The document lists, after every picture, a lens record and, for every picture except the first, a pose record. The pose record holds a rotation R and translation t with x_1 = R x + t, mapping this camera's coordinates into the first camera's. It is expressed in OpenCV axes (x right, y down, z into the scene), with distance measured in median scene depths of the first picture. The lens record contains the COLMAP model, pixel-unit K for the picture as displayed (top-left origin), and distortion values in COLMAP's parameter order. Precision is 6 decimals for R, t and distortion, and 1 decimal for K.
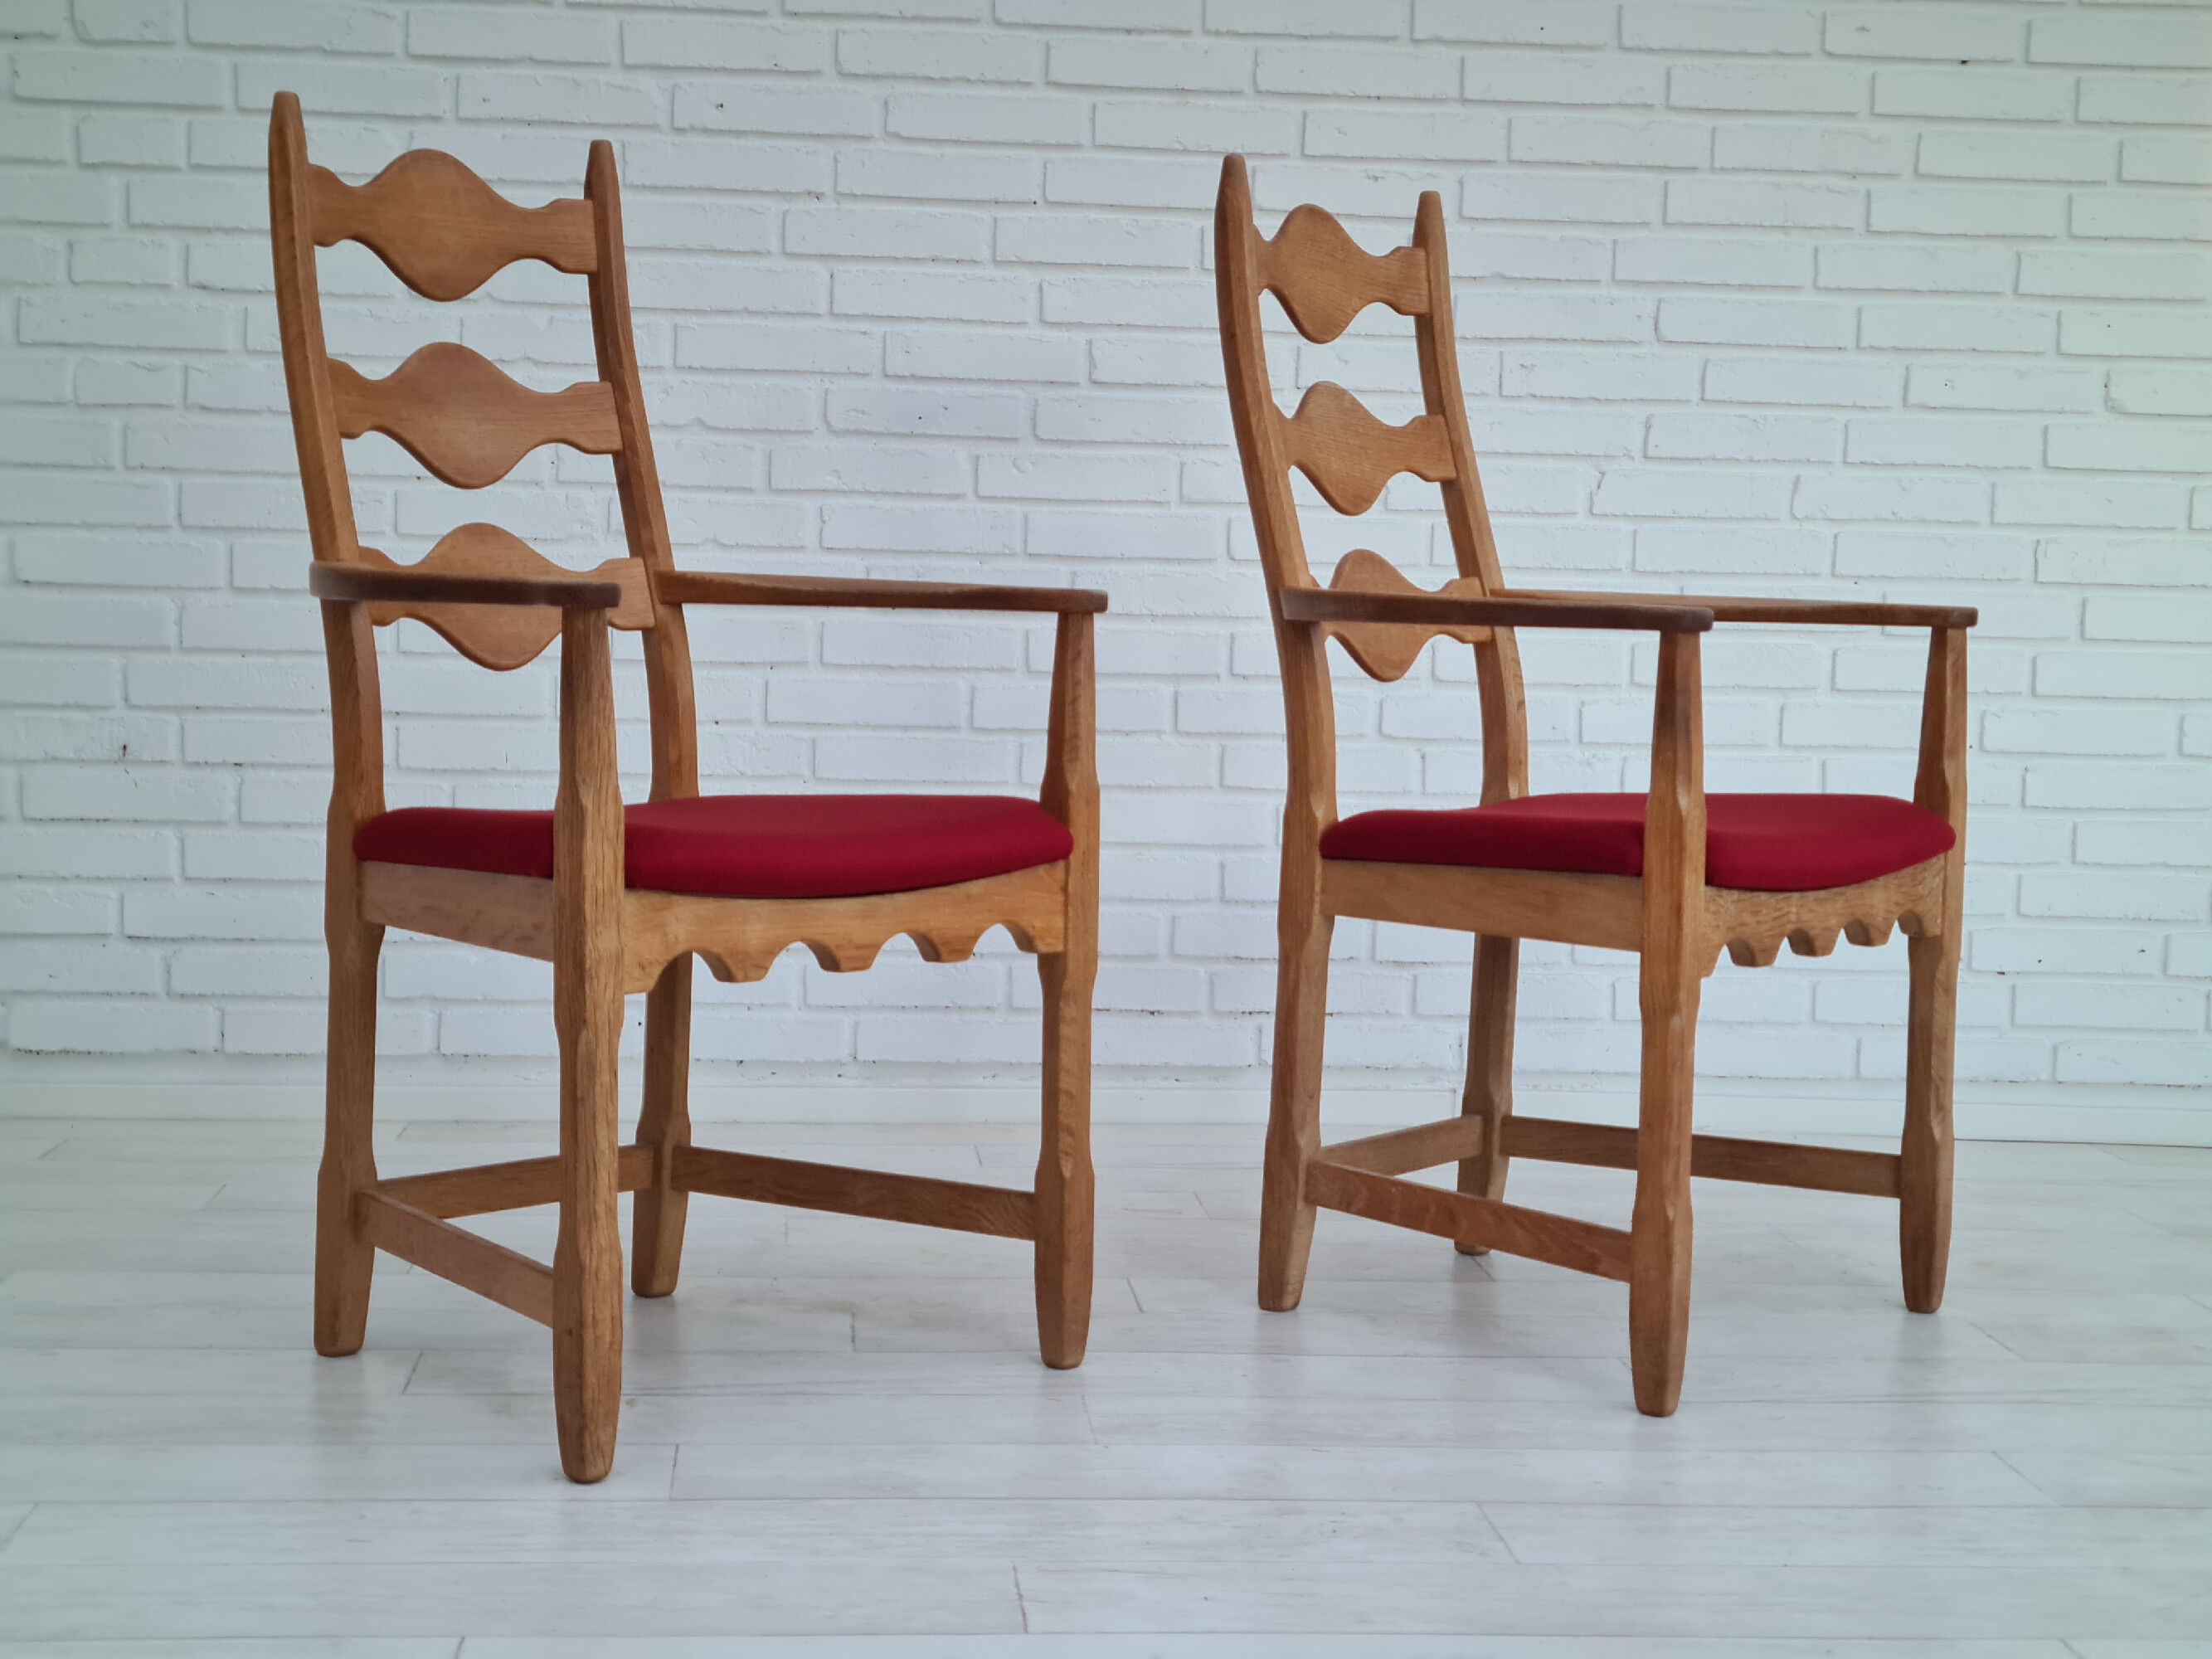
lens RADIAL K [[3360.7, 0, 1101.3], [0, 3360.7, 857.9], [0, 0, 1]] dist [0.068793, 0.000000]
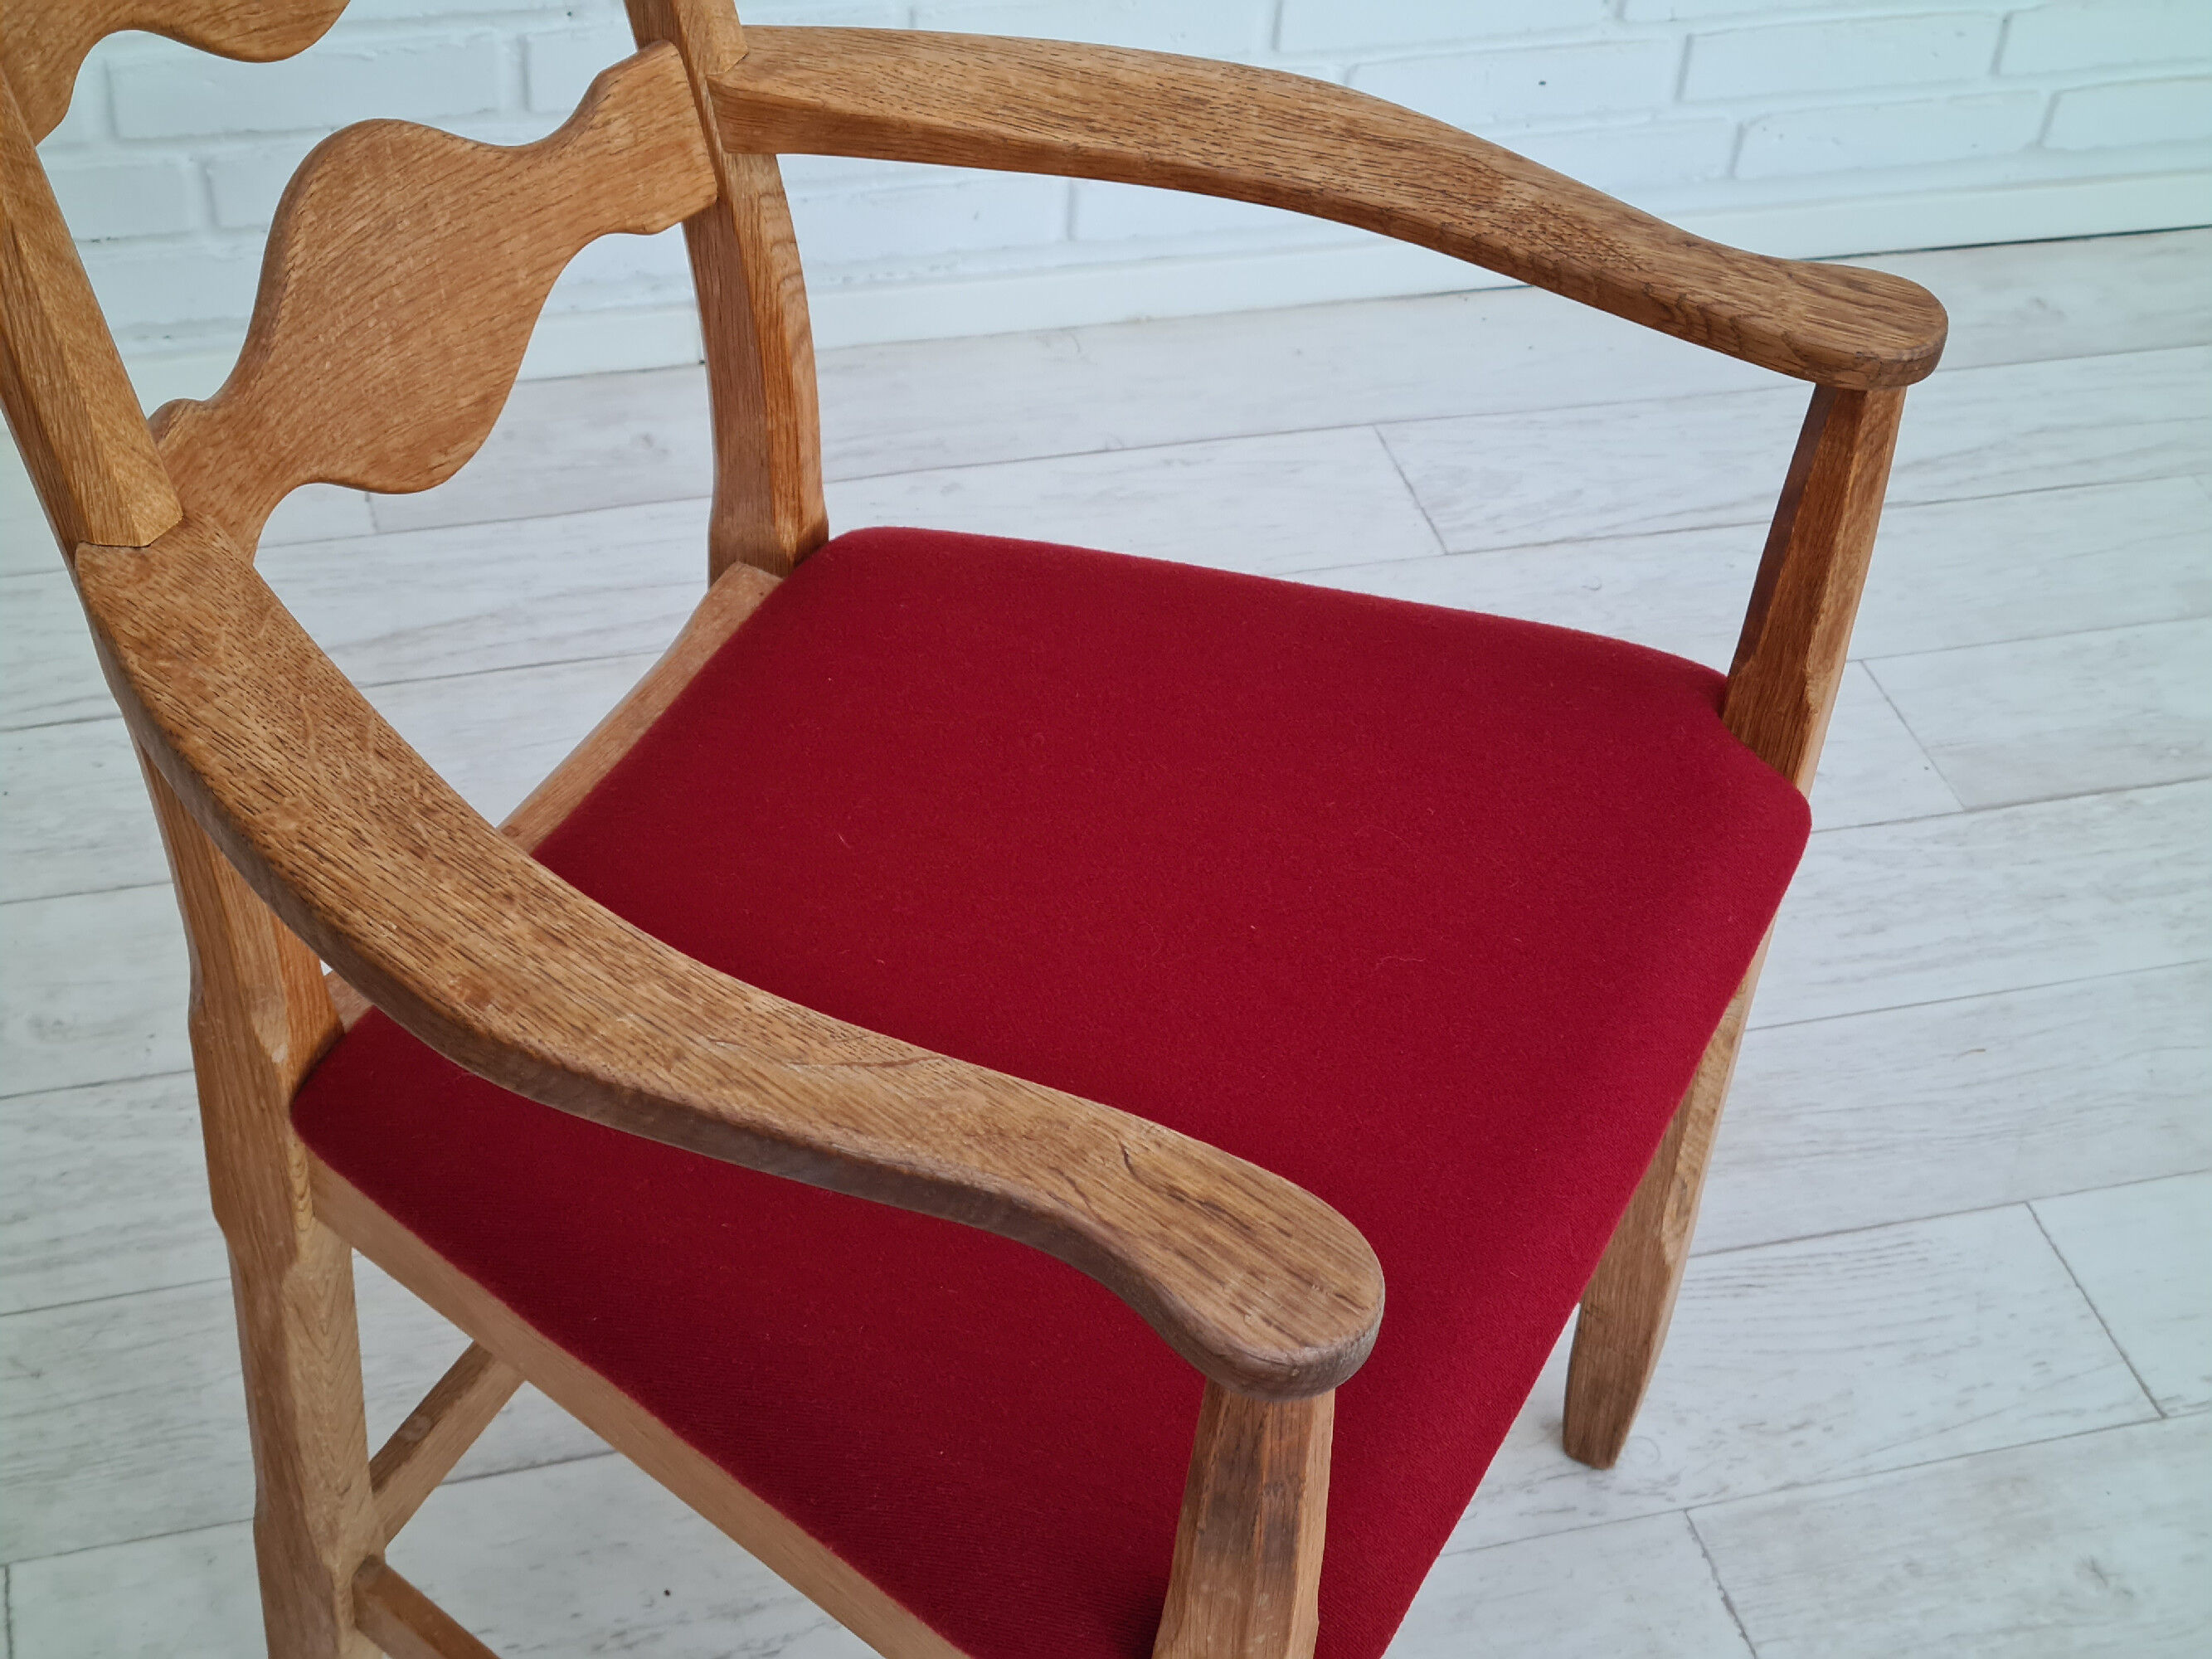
lens RADIAL K [[3360.7, 0, 1115.5], [0, 3360.7, 837.4], [0, 0, 1]] dist [0.068793, 0.000000]
pose [[0.980210, -0.096746, 0.172710, 0.071105], [-0.029080, 0.792612, 0.609032, -0.203736], [-0.195813, -0.602002, 0.774113, 0.530410]]
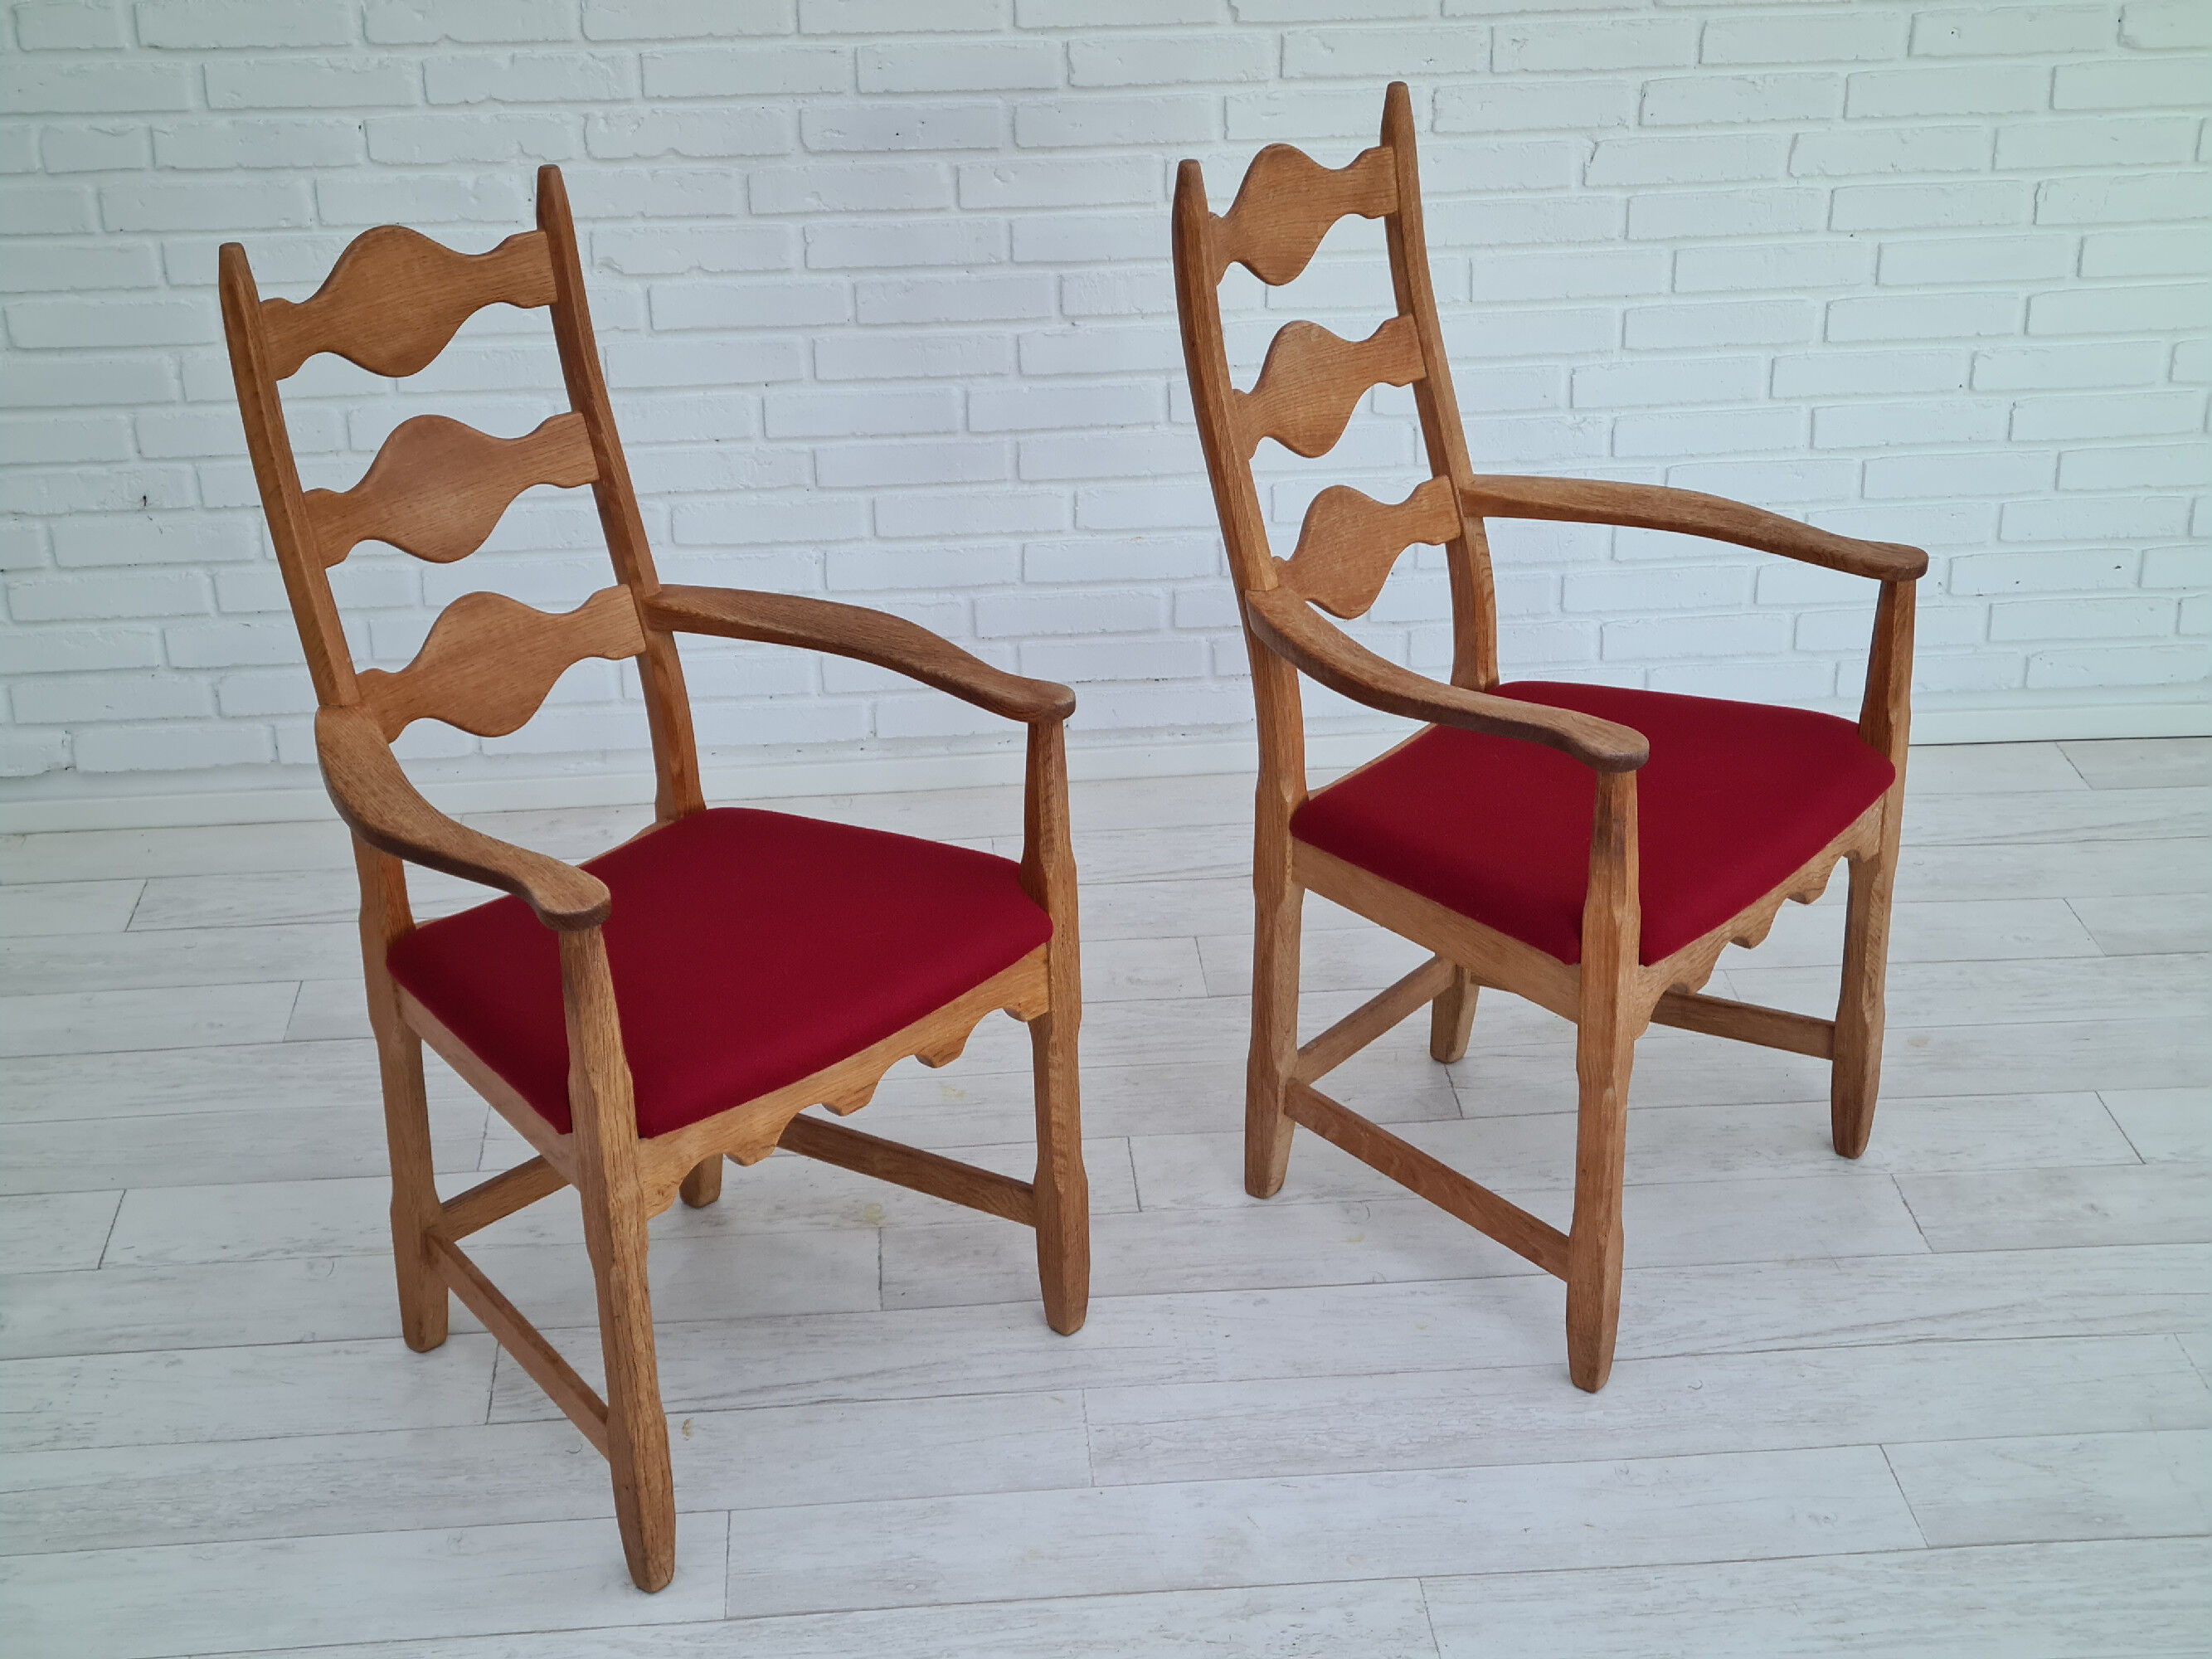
lens RADIAL K [[3360.7, 0, 1111.7], [0, 3360.7, 864.8], [0, 0, 1]] dist [0.068793, 0.000000]
pose [[0.999119, -0.032715, -0.026293, 0.027509], [0.040074, 0.929799, 0.365880, -0.289859], [0.012477, -0.366612, 0.930290, 0.007077]]
